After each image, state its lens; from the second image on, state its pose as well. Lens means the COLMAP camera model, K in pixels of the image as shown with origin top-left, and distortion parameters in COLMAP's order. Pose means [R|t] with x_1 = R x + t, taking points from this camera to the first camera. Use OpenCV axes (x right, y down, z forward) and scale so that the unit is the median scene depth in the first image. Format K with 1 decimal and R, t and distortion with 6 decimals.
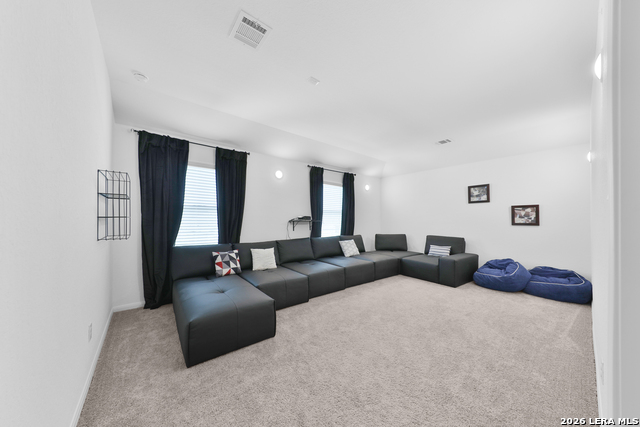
lens RADIAL K [[216.9, 0, 321.0], [0, 216.9, 215.7], [0, 0, 1]] dist [0.000979, 0.000030]
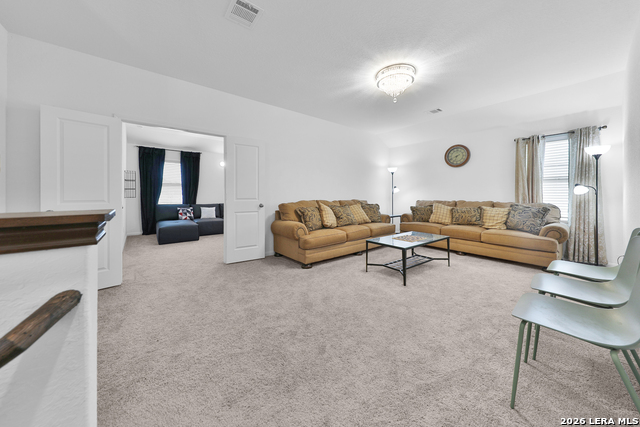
lens RADIAL K [[221.6, 0, 321.2], [0, 221.6, 192.2], [0, 0, 1]] dist [0.000871, 0.000060]
pose [[0.999917, -0.005816, -0.011527, 0.660570], [0.005885, 0.999965, 0.005928, 0.021412], [0.011493, -0.005996, 0.999916, -0.785831]]
